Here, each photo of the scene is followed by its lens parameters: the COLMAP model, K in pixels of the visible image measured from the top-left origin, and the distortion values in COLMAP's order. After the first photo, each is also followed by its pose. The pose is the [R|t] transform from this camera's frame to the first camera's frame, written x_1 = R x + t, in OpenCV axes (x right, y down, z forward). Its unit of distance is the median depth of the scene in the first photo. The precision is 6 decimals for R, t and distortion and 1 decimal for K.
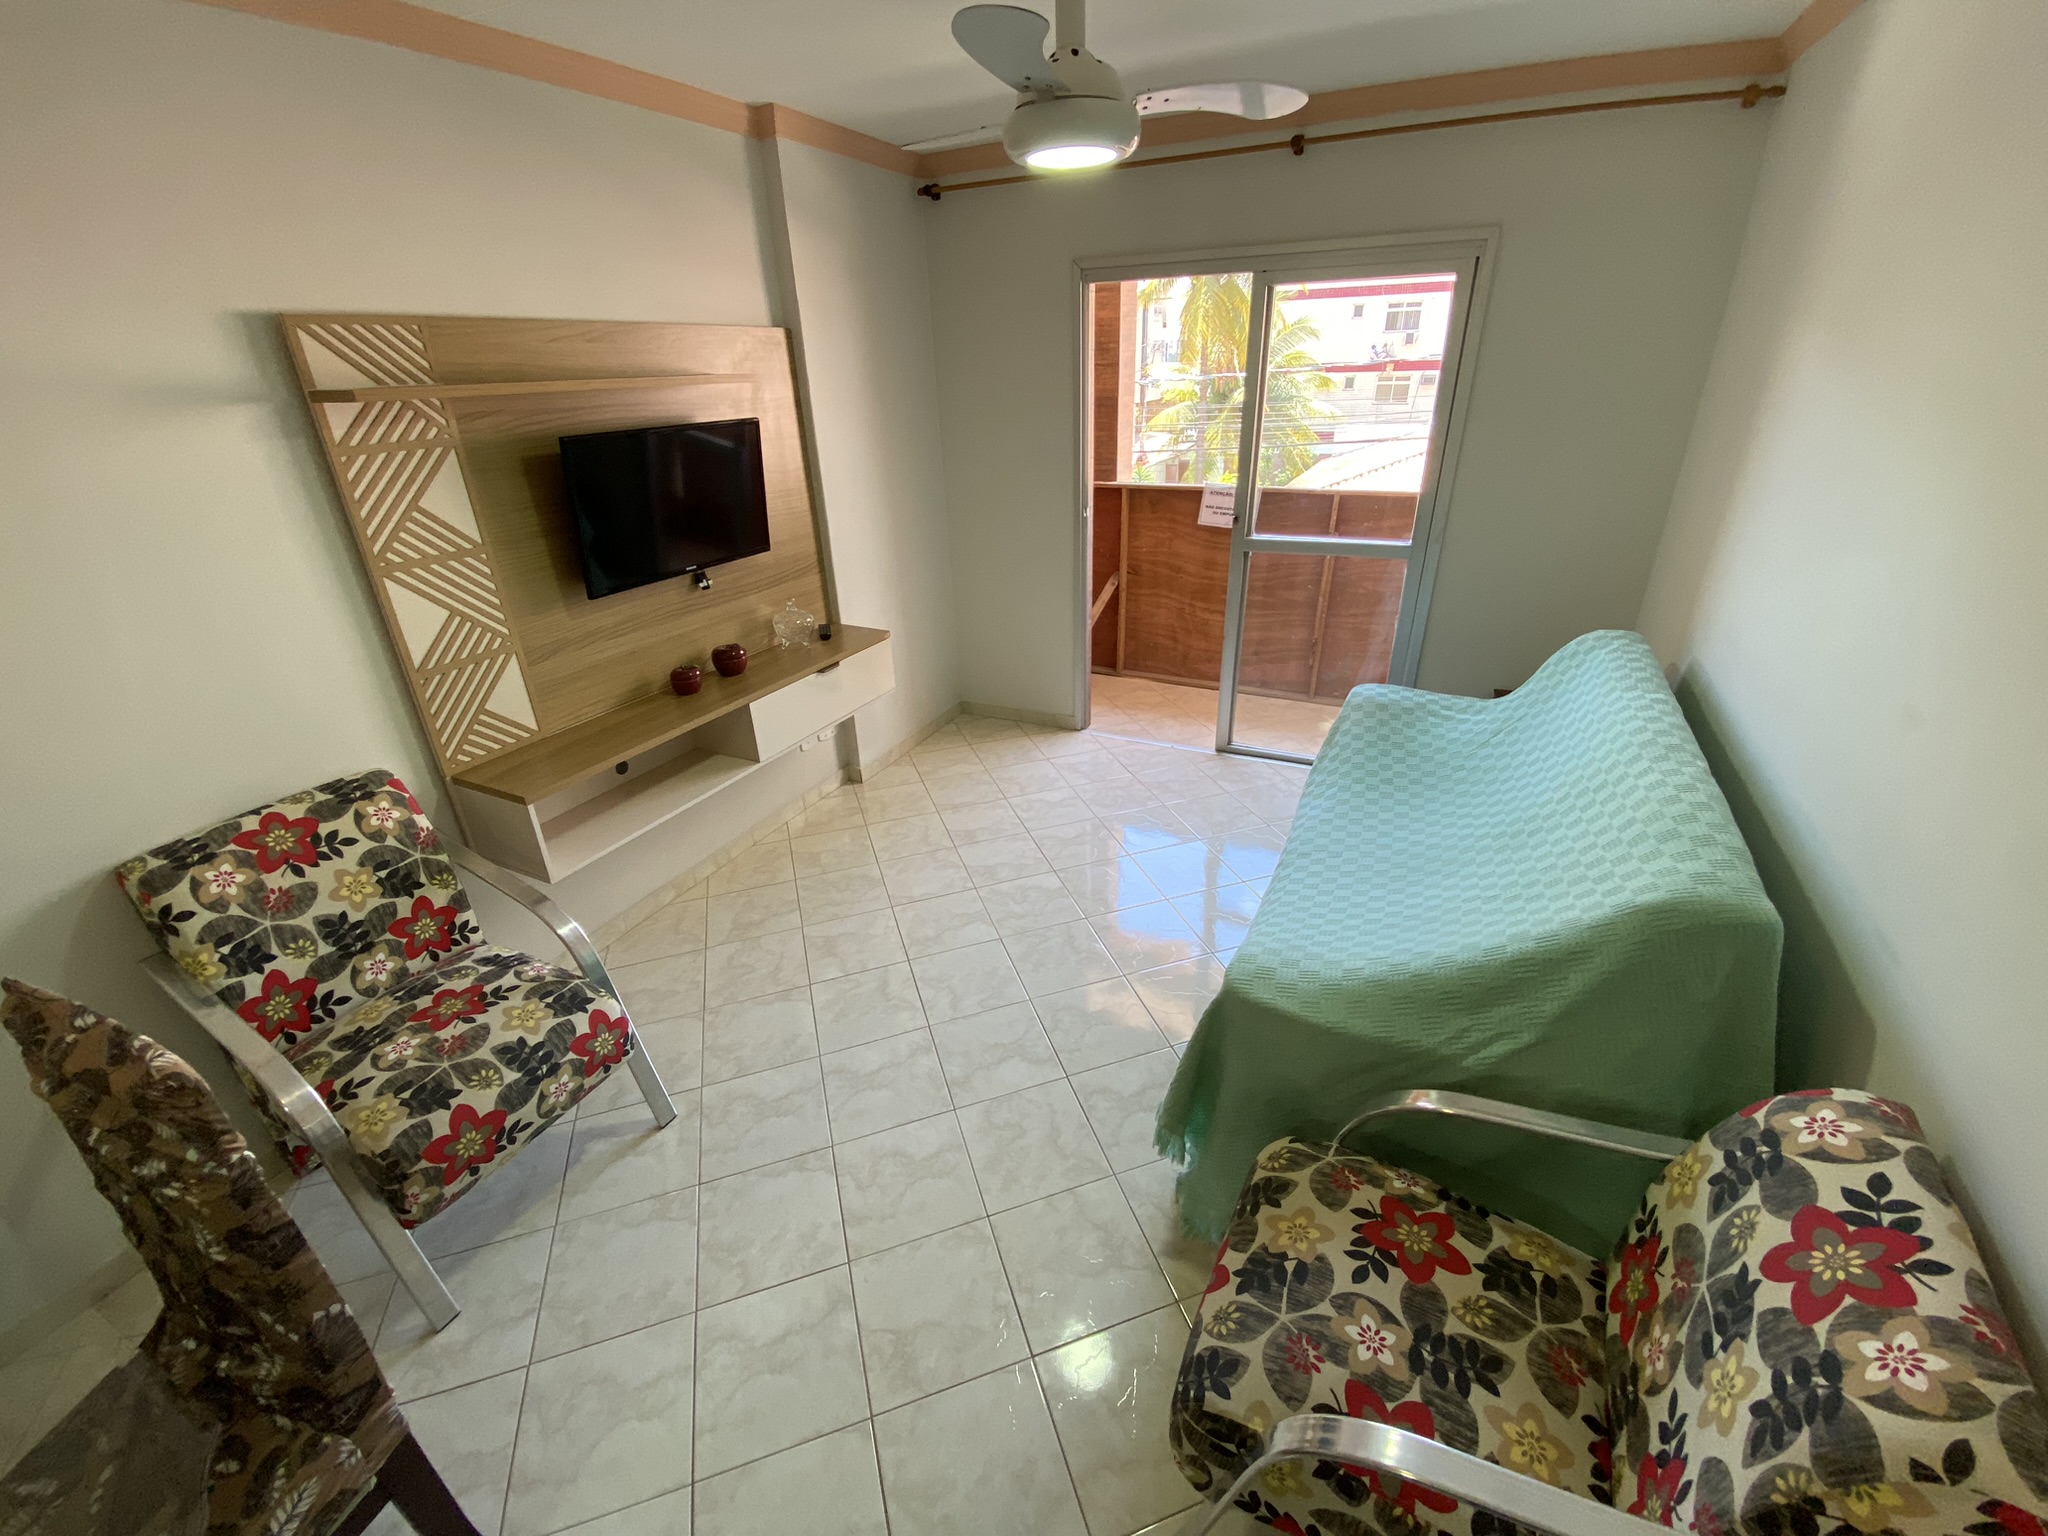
lens RADIAL K [[839.5, 0, 1017.6], [0, 839.5, 809.8], [0, 0, 1]] dist [-0.017242, -0.000708]
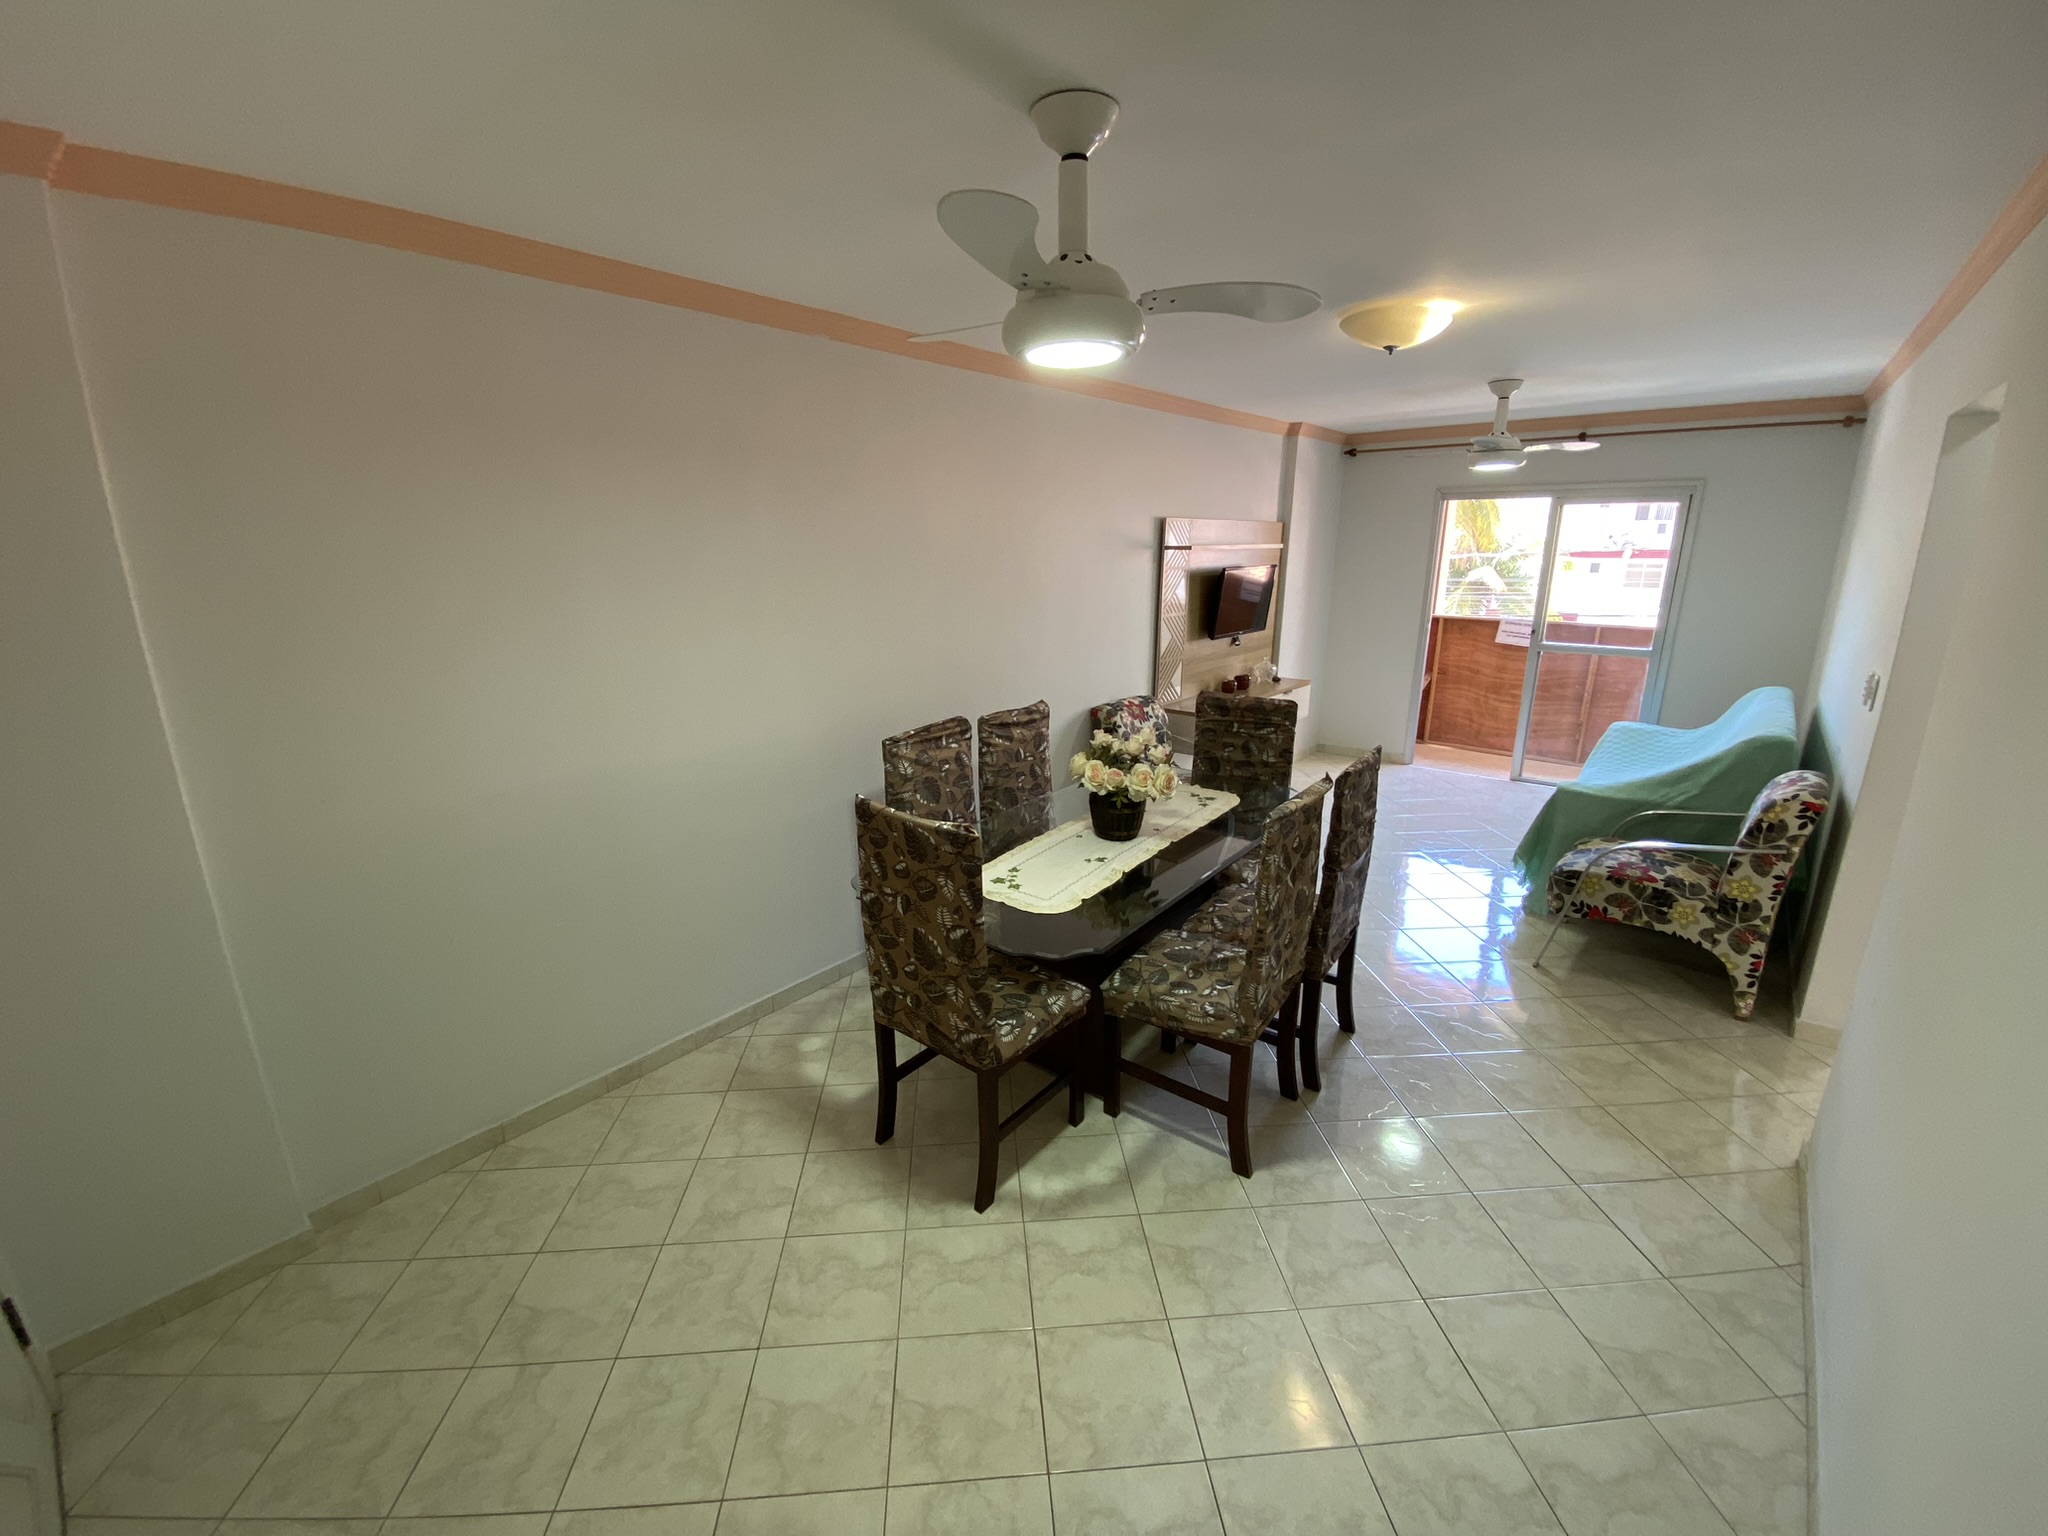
lens RADIAL K [[839.5, 0, 1018.9], [0, 839.5, 774.0], [0, 0, 1]] dist [-0.017242, -0.000708]
pose [[0.967667, 0.089622, -0.235772, -0.272058], [-0.136422, 0.972189, -0.190360, 0.333603], [0.212154, 0.216369, 0.952982, -0.639464]]
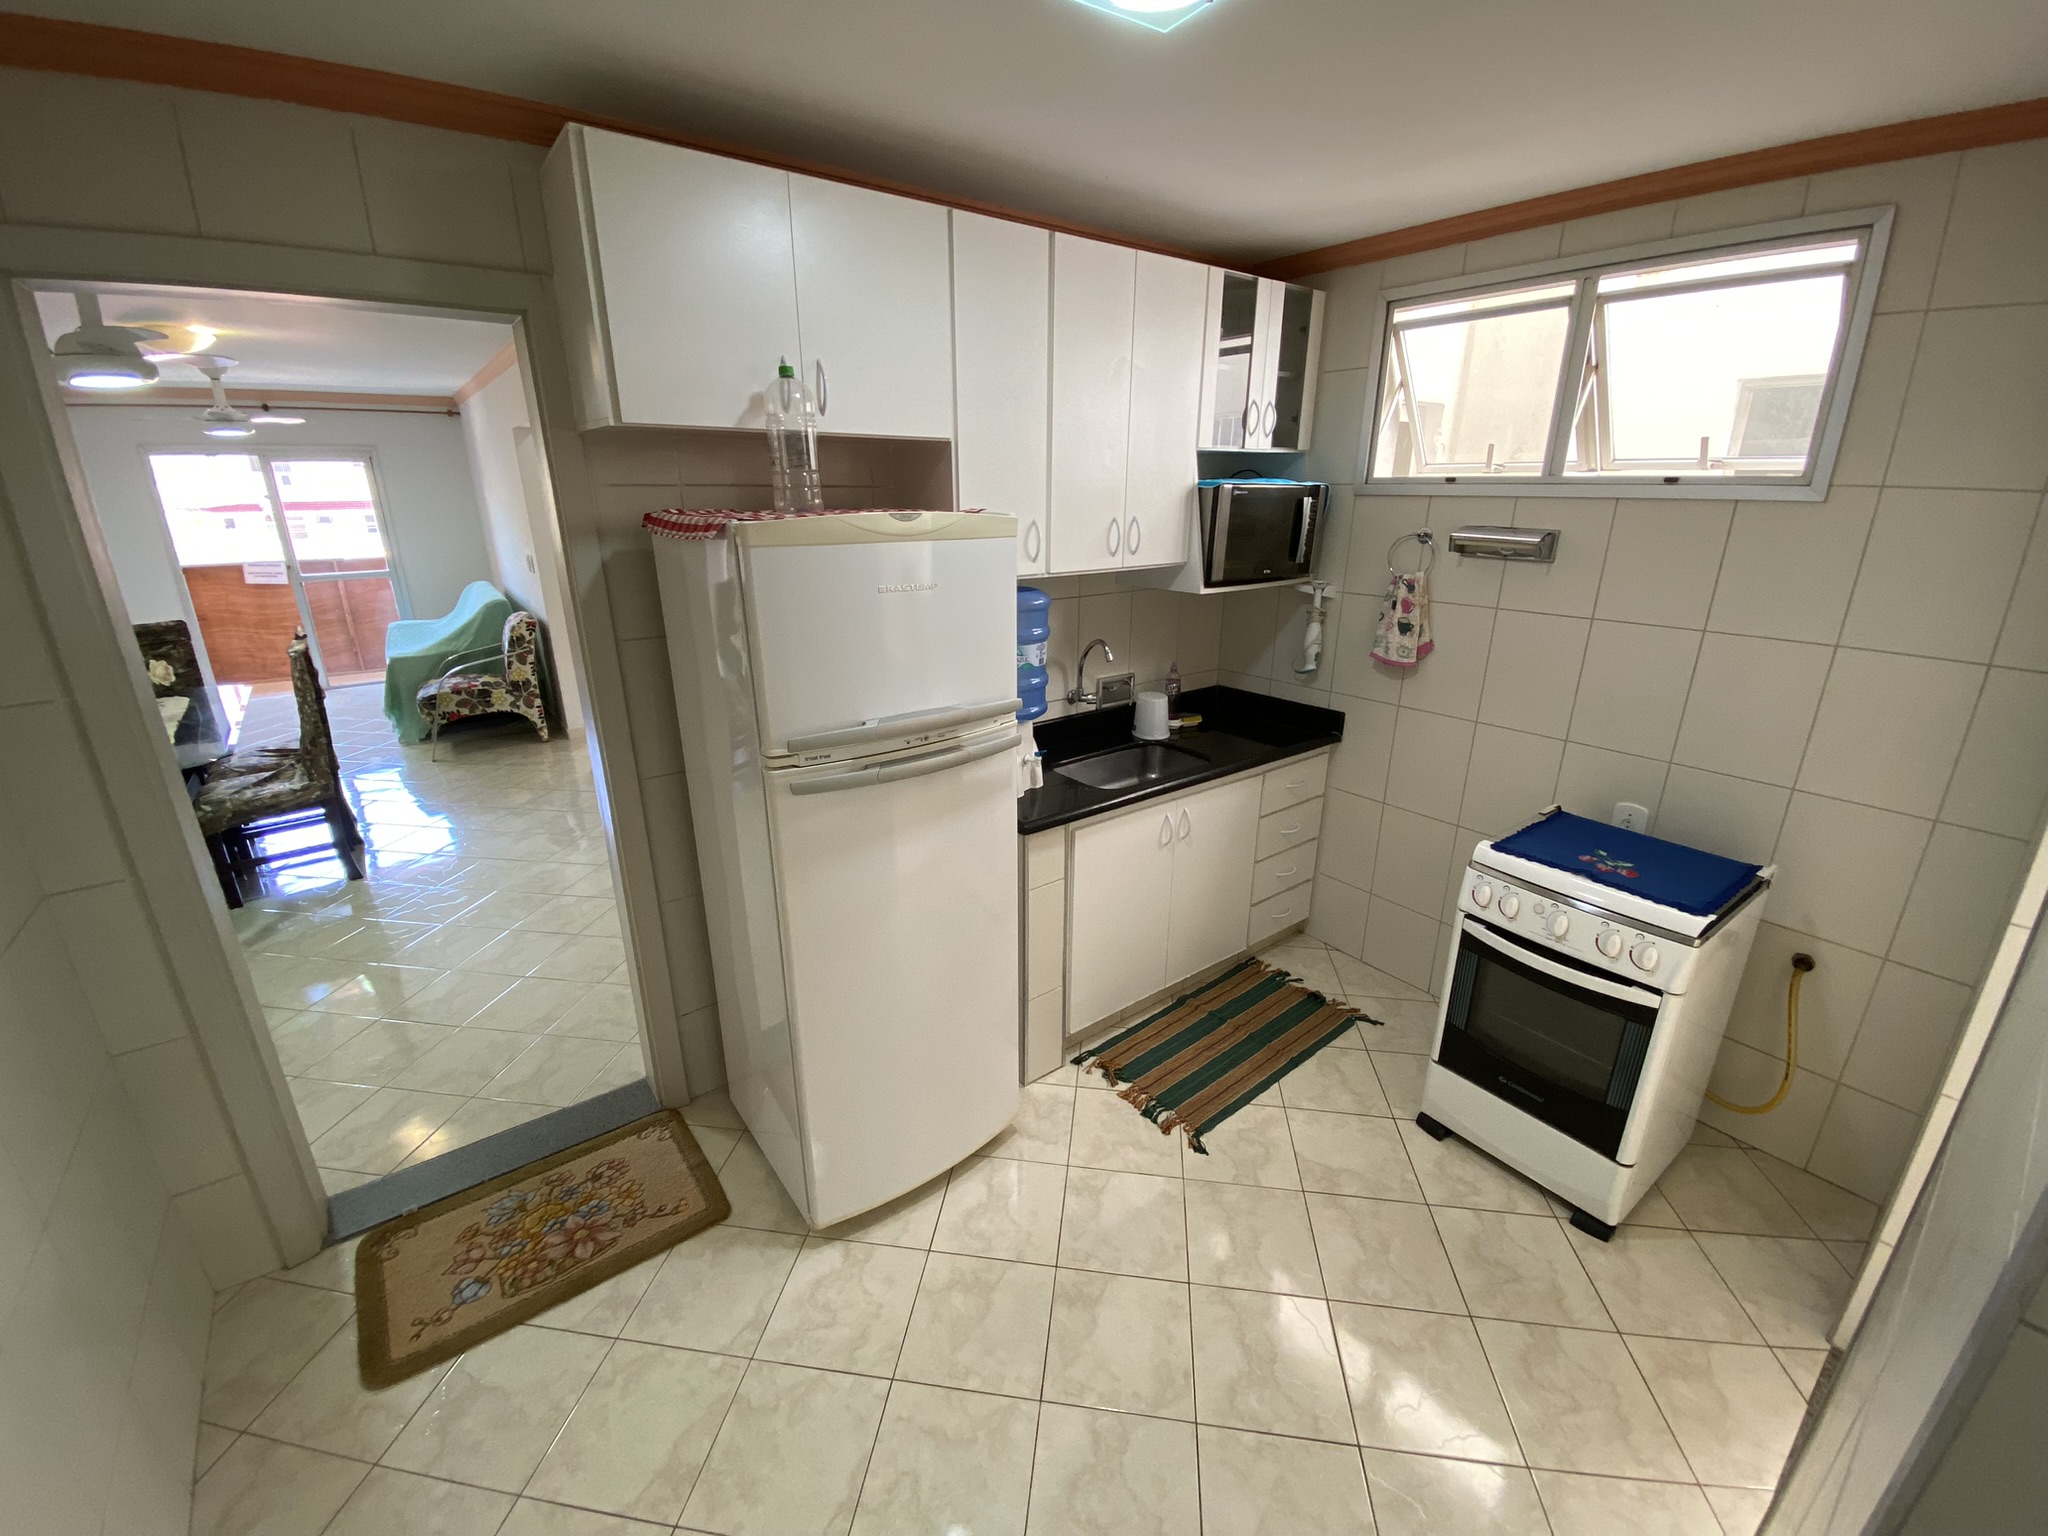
lens RADIAL K [[839.5, 0, 1021.8], [0, 839.5, 774.2], [0, 0, 1]] dist [-0.017242, -0.000708]
pose [[0.457240, -0.260385, 0.850371, -0.674767], [0.401954, 0.913450, 0.063571, 0.615675], [-0.793325, 0.312743, 0.522329, -1.147512]]
